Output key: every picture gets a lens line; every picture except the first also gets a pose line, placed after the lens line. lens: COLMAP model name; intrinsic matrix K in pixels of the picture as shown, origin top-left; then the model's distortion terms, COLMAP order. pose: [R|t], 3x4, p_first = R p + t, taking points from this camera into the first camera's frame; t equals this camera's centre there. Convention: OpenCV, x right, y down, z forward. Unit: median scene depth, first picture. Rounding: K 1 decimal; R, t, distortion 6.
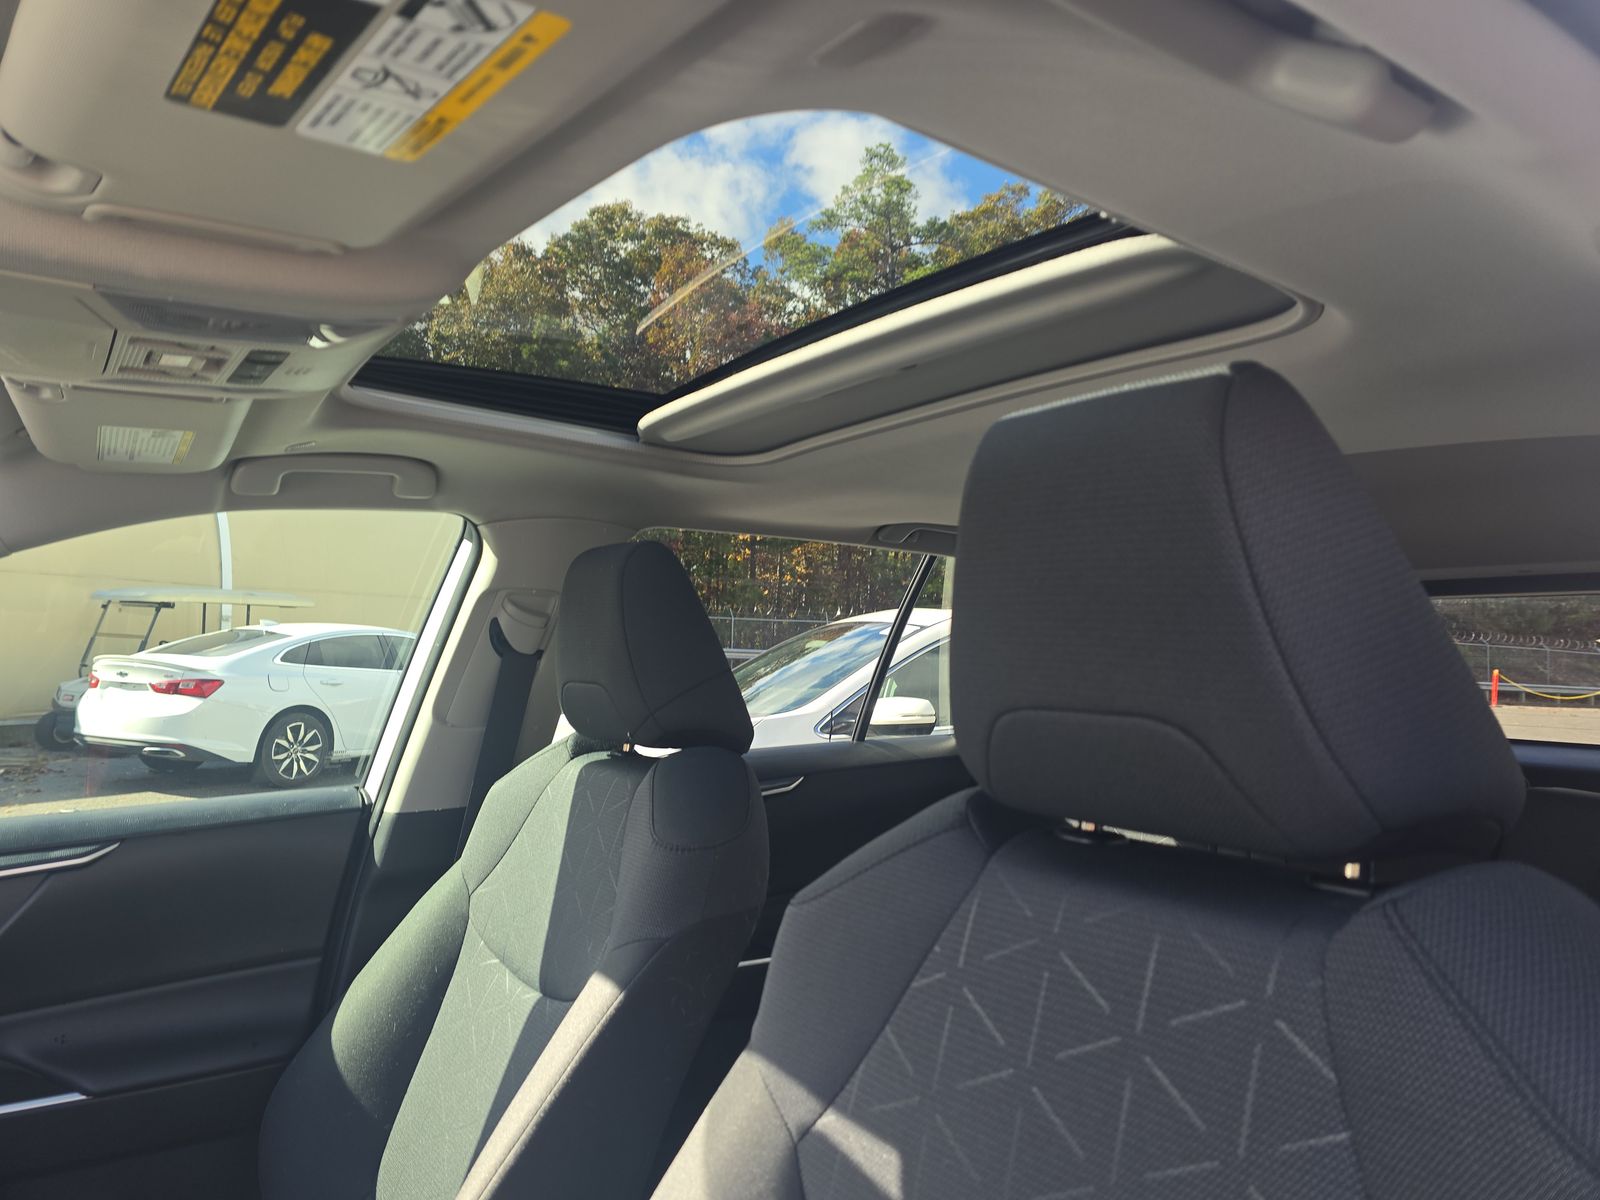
lens RADIAL K [[1088.7, 0, 800.0], [0, 1088.7, 600.0], [0, 0, 1]] dist [0.066144, -0.066670]
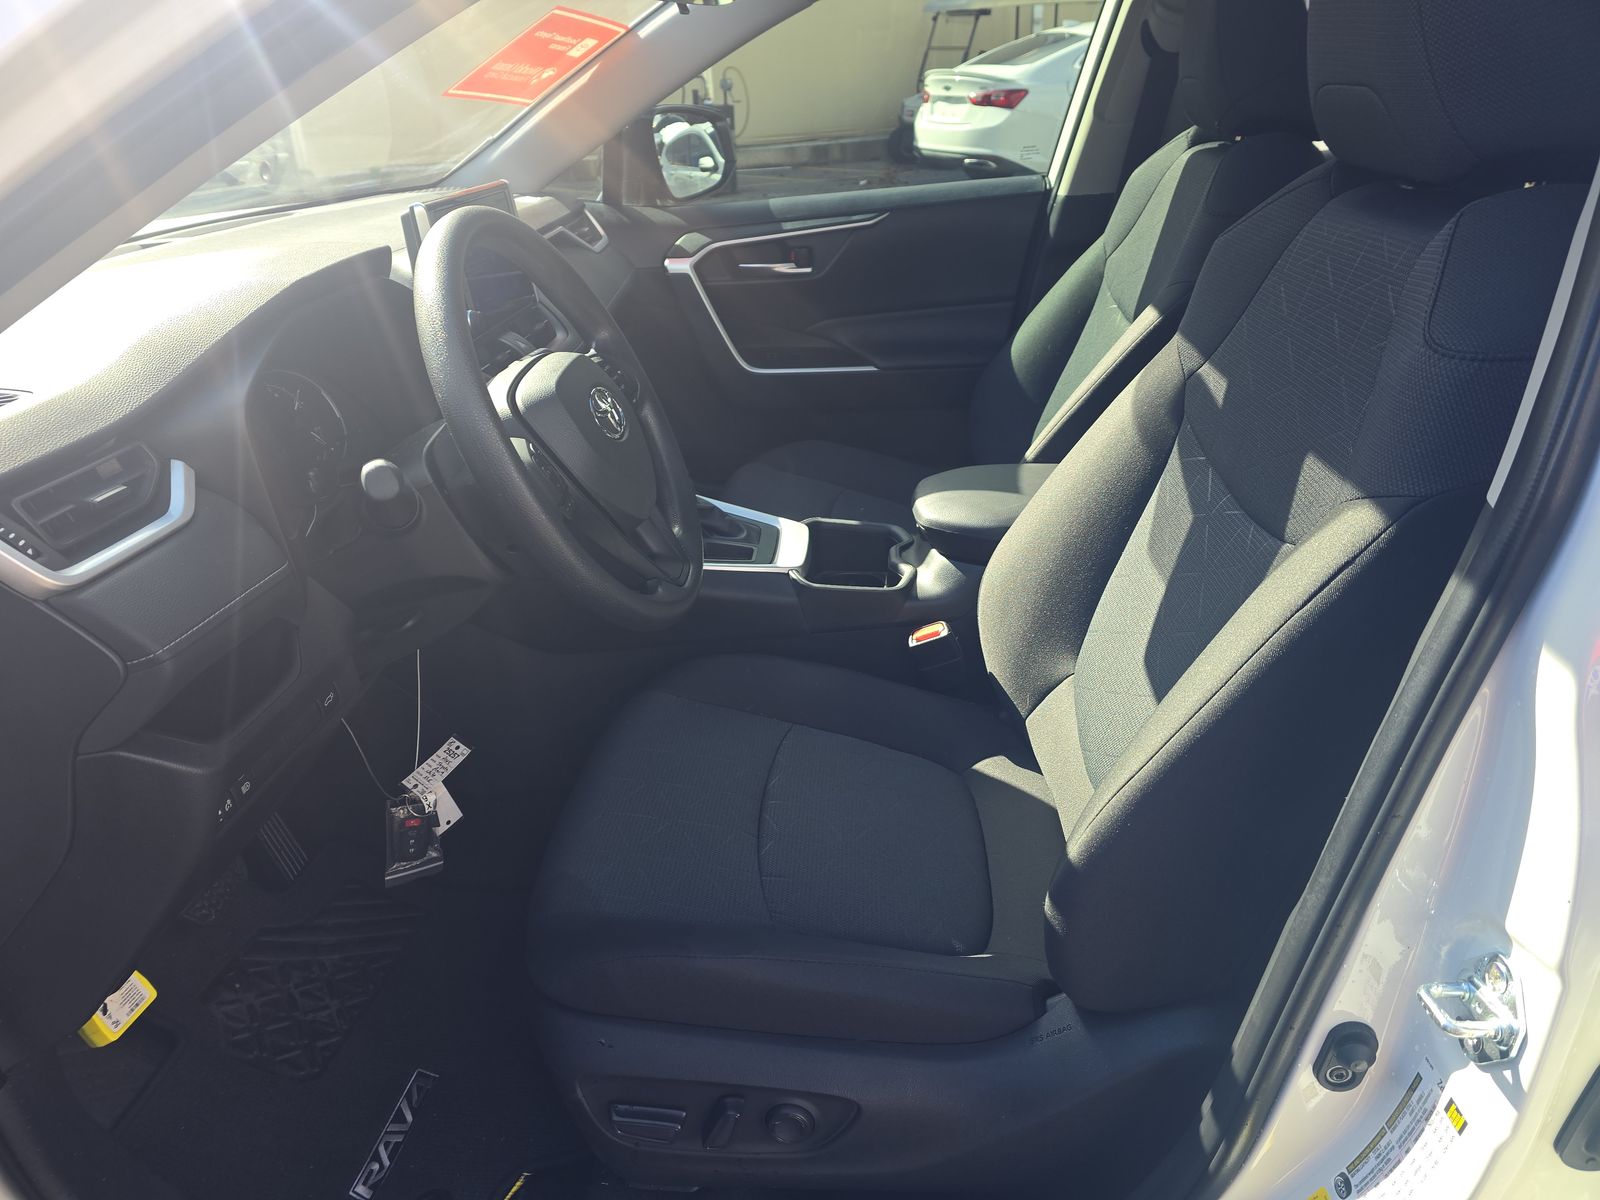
lens RADIAL K [[1067.7, 0, 800.0], [0, 1067.7, 600.0], [0, 0, 1]] dist [0.005598, 0.002027]
pose [[0.779187, 0.228451, -0.583676, 0.238395], [0.095197, 0.877276, 0.470451, -0.013065], [0.619520, -0.422134, 0.661814, -0.242063]]
